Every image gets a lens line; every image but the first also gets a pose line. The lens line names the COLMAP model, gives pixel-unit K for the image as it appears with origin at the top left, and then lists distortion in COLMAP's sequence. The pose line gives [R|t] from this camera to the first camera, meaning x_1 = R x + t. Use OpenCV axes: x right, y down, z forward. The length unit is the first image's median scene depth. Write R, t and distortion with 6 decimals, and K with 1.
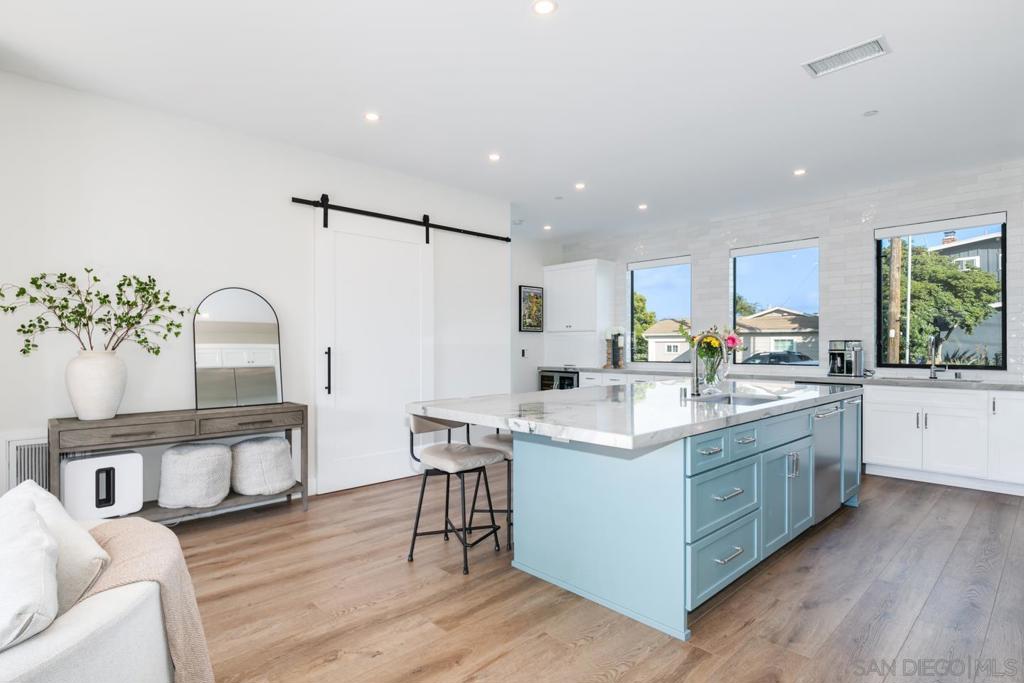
lens RADIAL K [[527.2, 0, 484.0], [0, 527.2, 348.8], [0, 0, 1]] dist [0.001499, 0.001457]
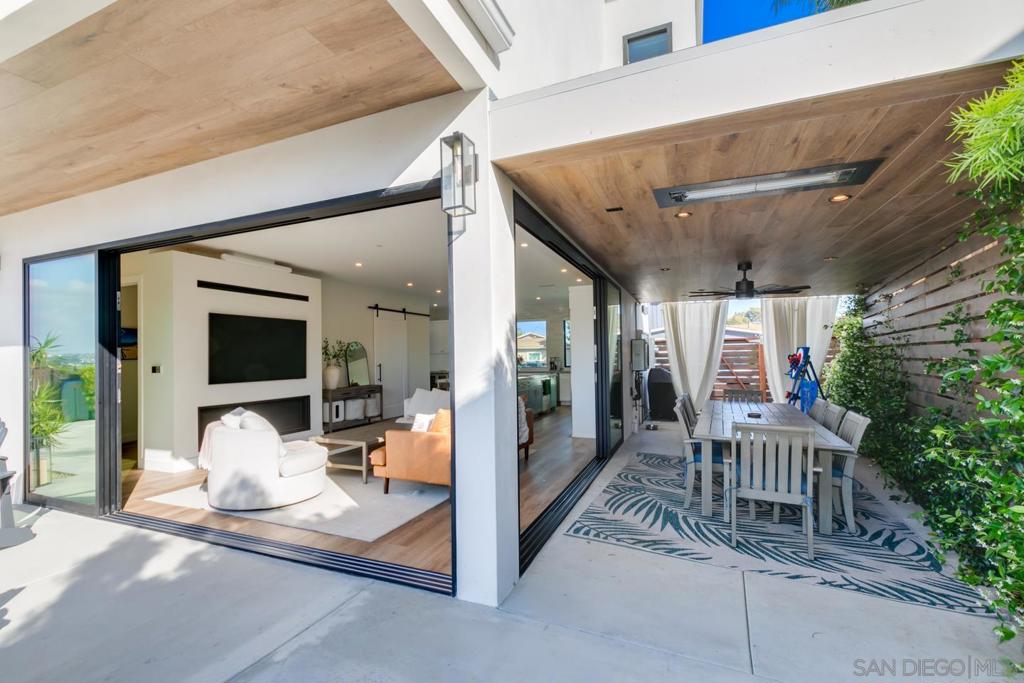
lens RADIAL K [[462.8, 0, 489.2], [0, 462.8, 347.9], [0, 0, 1]] dist [0.008545, -0.002633]
pose [[0.912108, -0.006216, 0.409903, -0.499032], [0.017437, 0.999568, -0.023643, -0.011236], [-0.409579, 0.028713, 0.911823, -0.873898]]
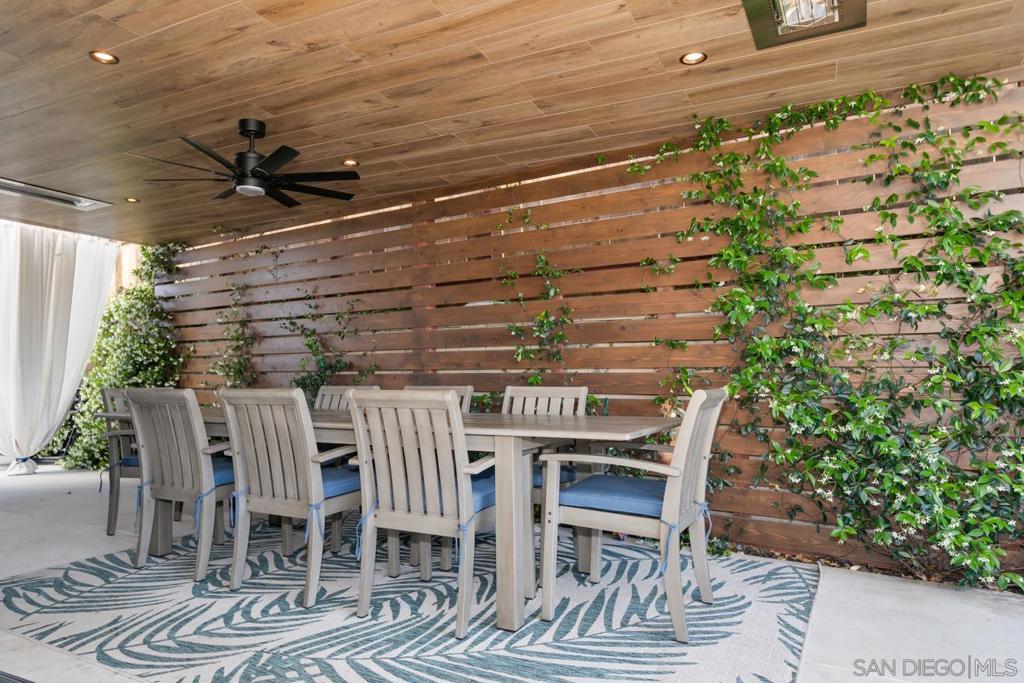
lens RADIAL K [[662.1, 0, 490.6], [0, 662.1, 341.2], [0, 0, 1]] dist [0.000817, 0.002365]
pose [[-0.364106, 0.039964, 0.930500, -0.351791], [0.015070, 0.999201, -0.037018, 0.046663], [-0.931235, 0.000544, -0.364418, -0.285459]]
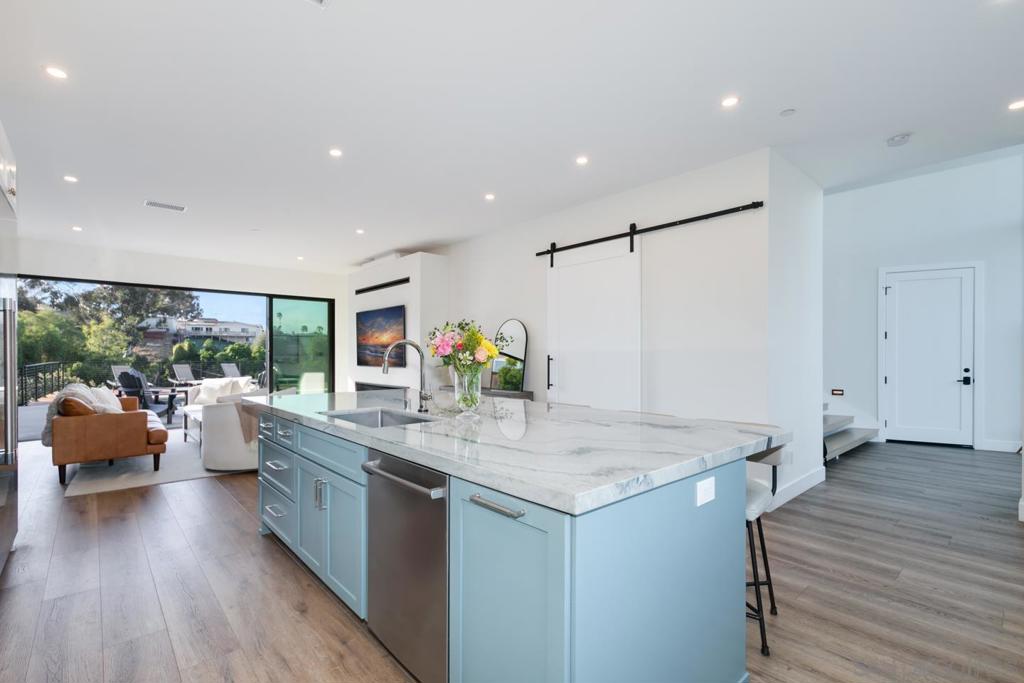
lens RADIAL K [[472.3, 0, 495.9], [0, 472.3, 354.9], [0, 0, 1]] dist [0.000951, 0.001793]
pose [[-0.028791, 0.000375, -0.999585, 0.629594], [-0.005388, 0.999985, 0.000530, -0.002654], [0.999571, 0.005401, -0.028788, 0.611073]]
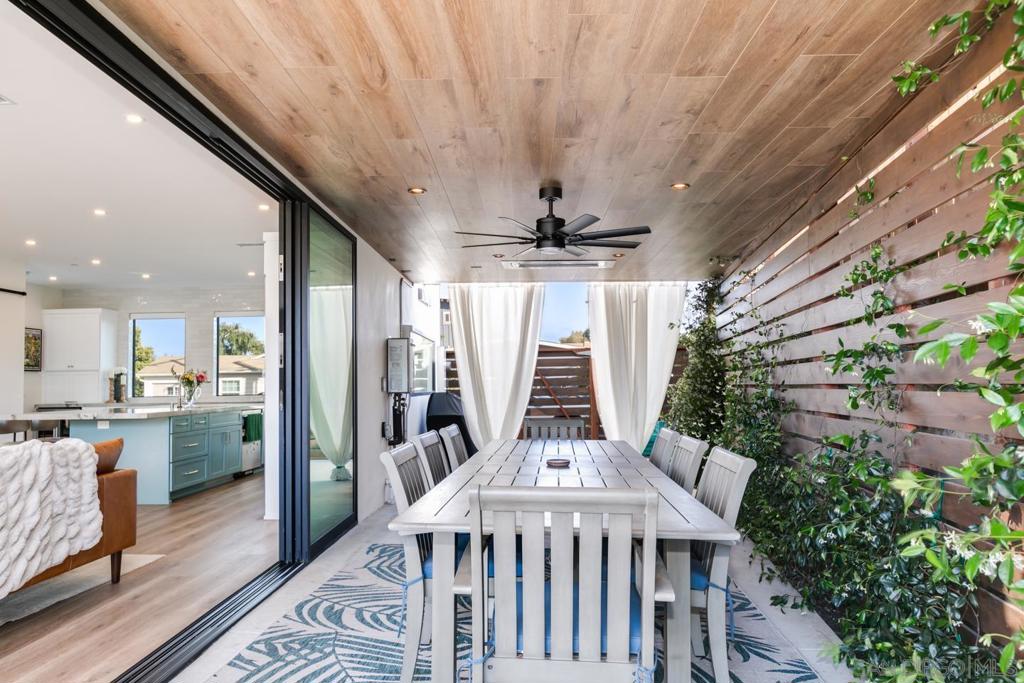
lens RADIAL K [[662.1, 0, 488.9], [0, 662.1, 352.6], [0, 0, 1]] dist [0.000817, 0.002365]
pose [[0.708353, 0.023447, 0.705469, -0.238278], [0.019601, 0.998409, -0.052864, 0.022815], [-0.705587, 0.051274, 0.706766, -0.717764]]
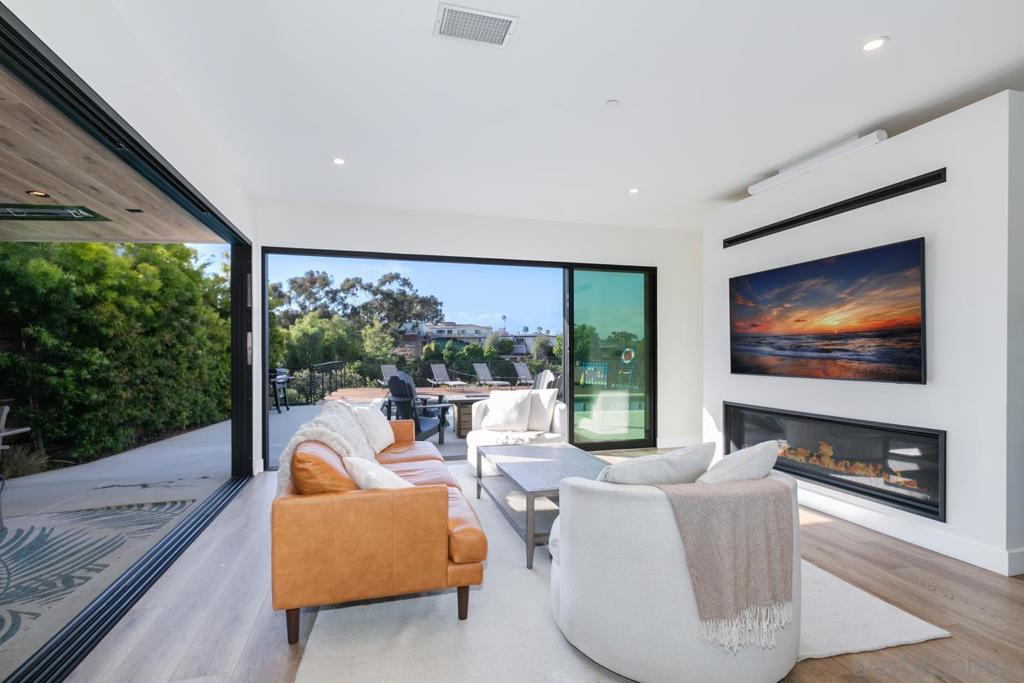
lens RADIAL K [[472.3, 0, 491.3], [0, 472.3, 354.3], [0, 0, 1]] dist [0.000951, 0.001793]
pose [[-0.463366, 0.001792, -0.886165, 0.164667], [-0.001576, 0.999995, 0.002847, -0.001191], [0.886165, 0.002716, -0.463361, 0.211457]]
